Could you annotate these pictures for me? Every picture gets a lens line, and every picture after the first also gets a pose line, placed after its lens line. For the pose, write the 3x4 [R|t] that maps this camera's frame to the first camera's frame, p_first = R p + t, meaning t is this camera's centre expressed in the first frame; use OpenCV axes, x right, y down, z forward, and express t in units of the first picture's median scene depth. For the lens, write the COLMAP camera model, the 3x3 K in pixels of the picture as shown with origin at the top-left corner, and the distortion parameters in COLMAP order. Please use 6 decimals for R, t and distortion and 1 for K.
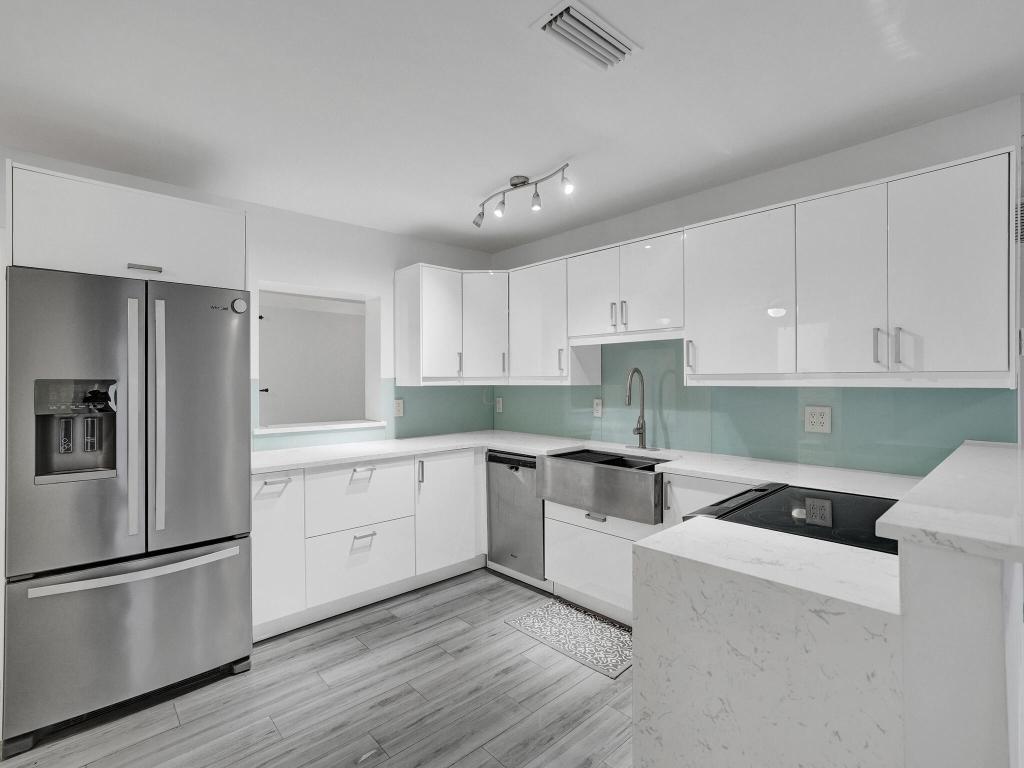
lens RADIAL K [[489.3, 0, 515.2], [0, 489.3, 378.6], [0, 0, 1]] dist [-0.046590, 0.022410]
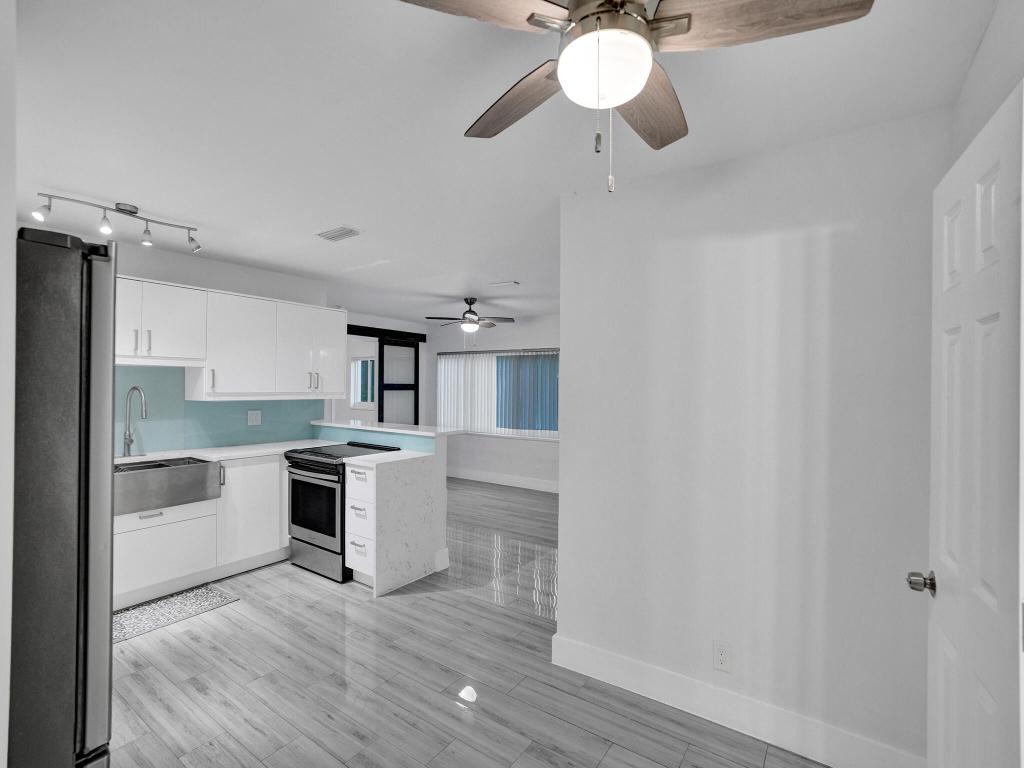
lens RADIAL K [[481.9, 0, 512.0], [0, 481.9, 384.0], [0, 0, 1]] dist [-0.035332, 0.021224]
pose [[-0.213909, 0.004330, 0.976844, -1.160427], [-0.015841, 0.999843, -0.007901, -0.036560], [-0.976725, -0.017165, -0.213807, 0.410175]]
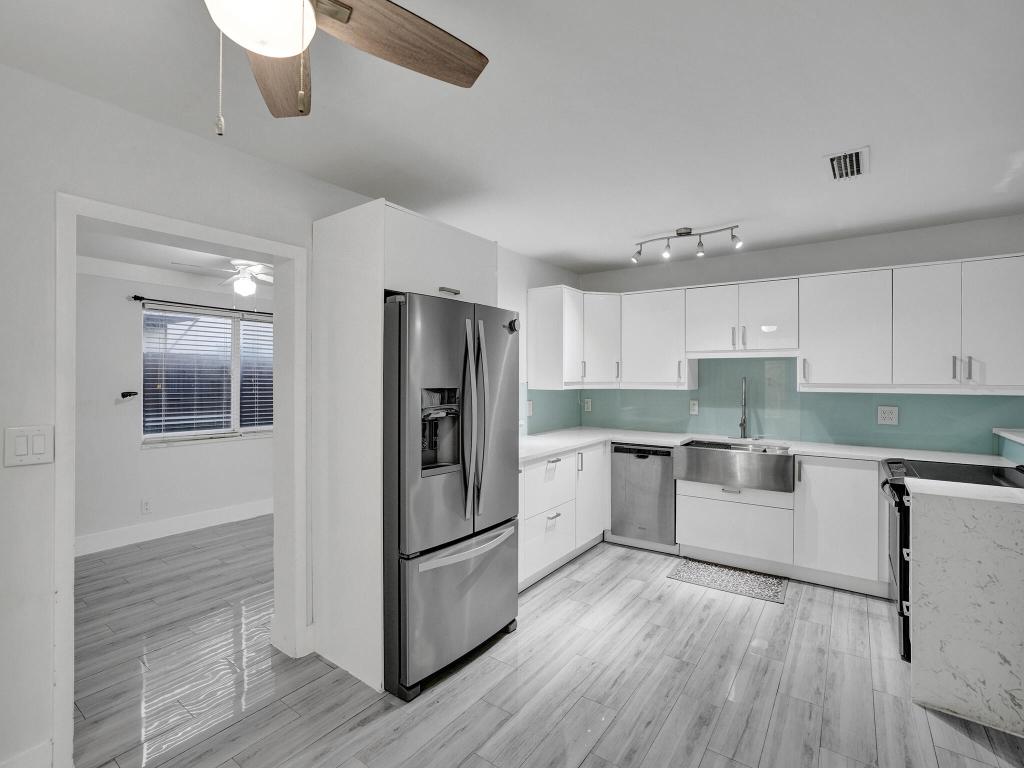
lens RADIAL K [[478.9, 0, 516.5], [0, 478.9, 378.2], [0, 0, 1]] dist [-0.052944, 0.025044]
pose [[0.978875, 0.007800, 0.204311, -0.678056], [-0.008727, 0.999955, 0.003635, -0.020280], [-0.204273, -0.005341, 0.978899, -0.132984]]
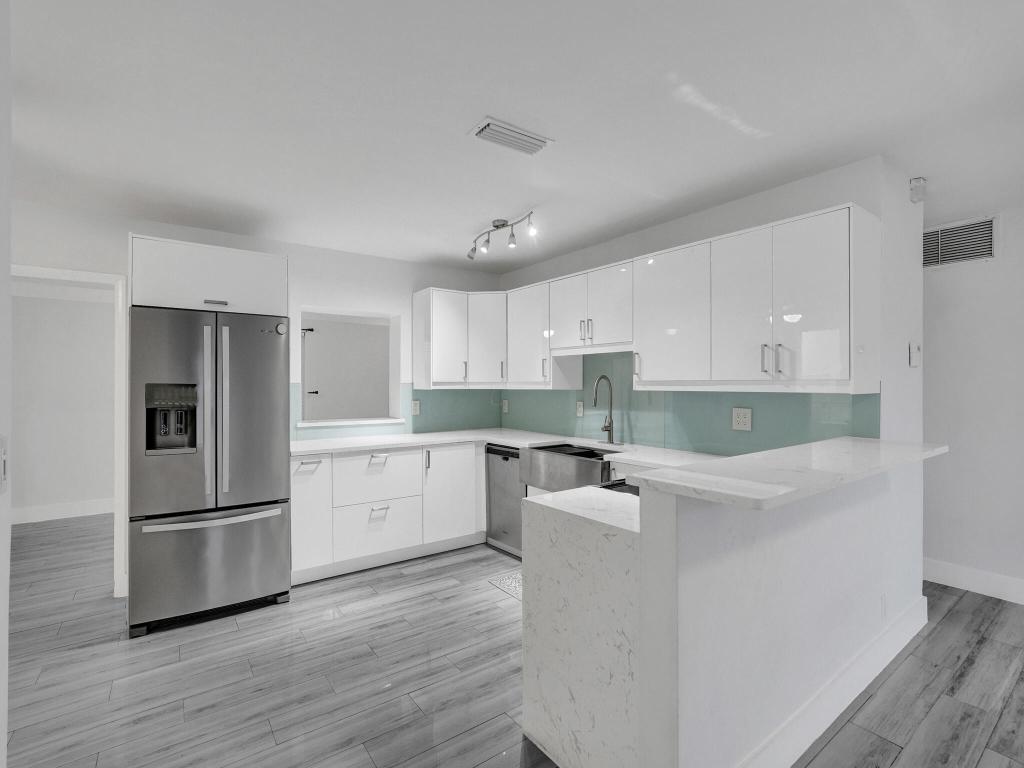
lens RADIAL K [[486.2, 0, 517.9], [0, 486.2, 383.9], [0, 0, 1]] dist [-0.049954, 0.022297]
pose [[0.994407, 0.003435, -0.105557, 0.184412], [-0.003153, 0.999991, 0.002835, -0.003632], [0.105566, -0.002486, 0.994409, -0.214891]]
